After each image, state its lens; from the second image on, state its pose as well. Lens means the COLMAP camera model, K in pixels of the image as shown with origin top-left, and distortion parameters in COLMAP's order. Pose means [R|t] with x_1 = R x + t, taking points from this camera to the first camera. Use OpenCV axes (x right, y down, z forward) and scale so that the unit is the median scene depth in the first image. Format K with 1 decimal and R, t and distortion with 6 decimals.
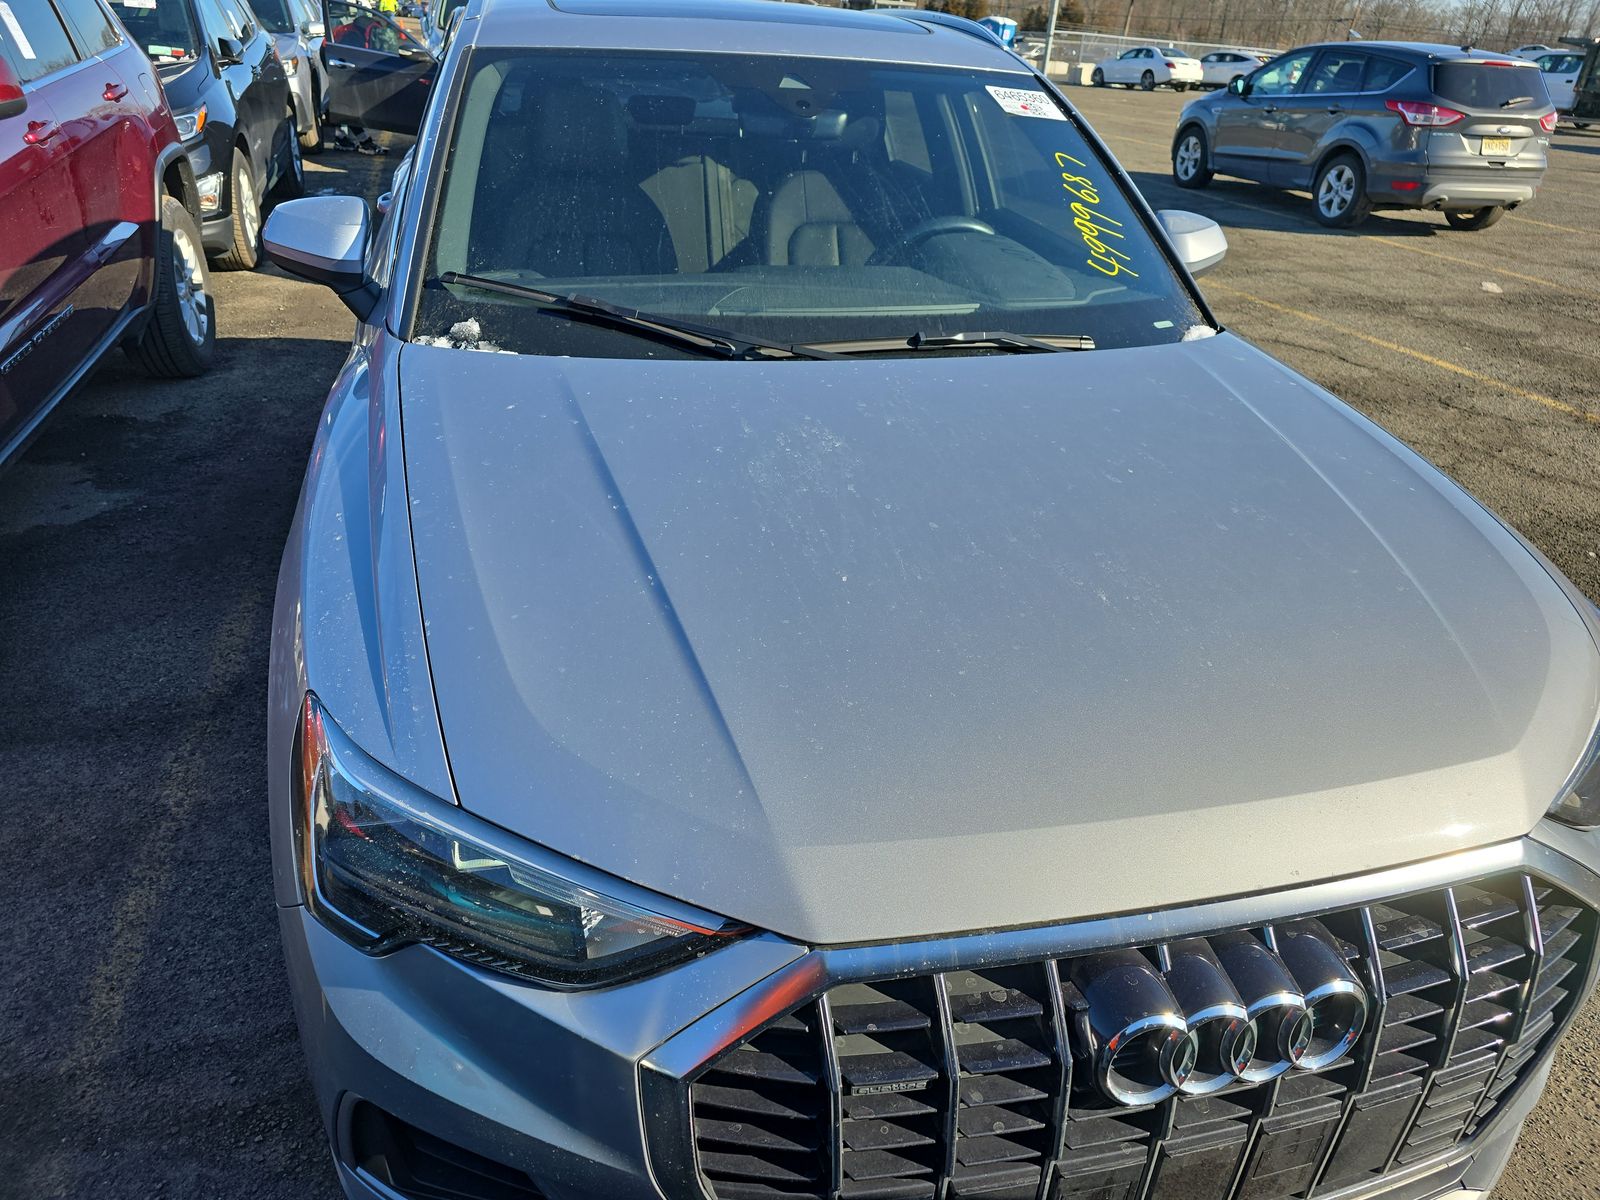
lens RADIAL K [[1082.9, 0, 803.8], [0, 1082.9, 607.7], [0, 0, 1]] dist [0.027494, -0.021464]
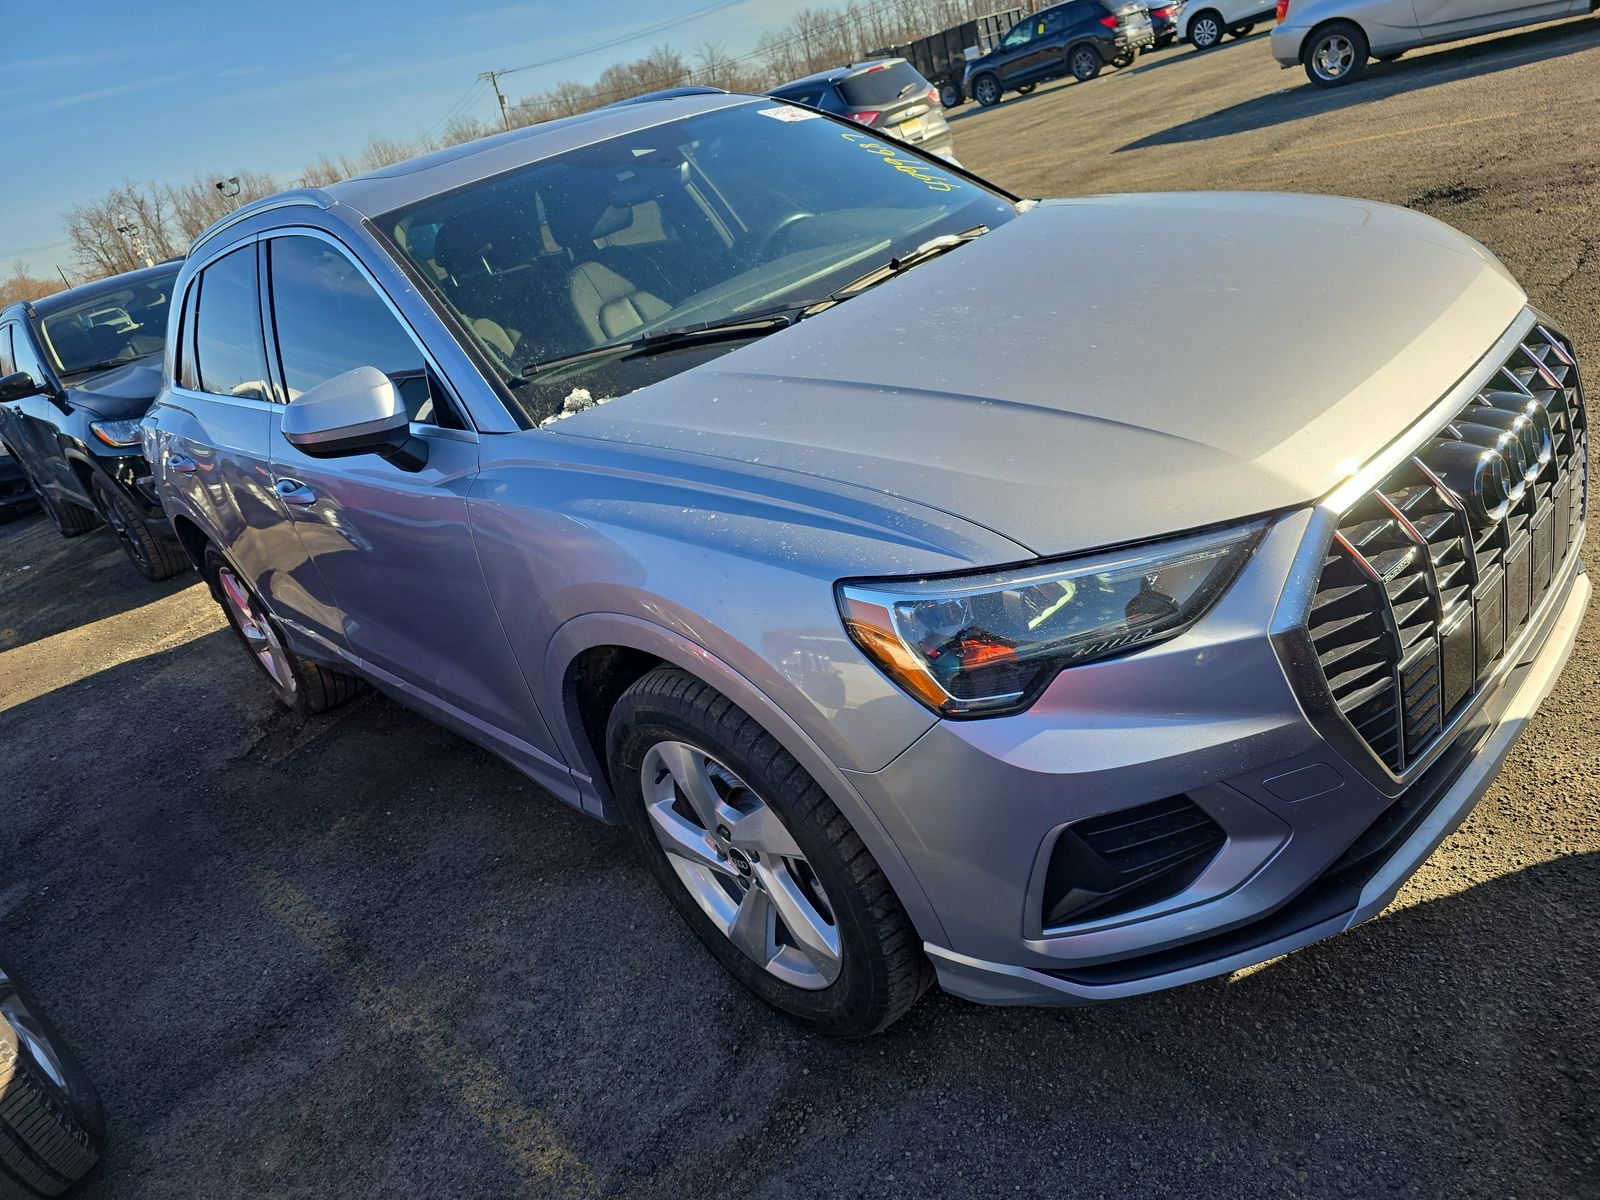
lens RADIAL K [[1082.9, 0, 786.2], [0, 1082.9, 602.2], [0, 0, 1]] dist [0.027494, -0.021464]
pose [[0.829032, -0.460581, 0.317130, -0.558756], [0.496143, 0.867445, -0.037175, 0.071615], [-0.257970, 0.188161, 0.947653, -0.072450]]
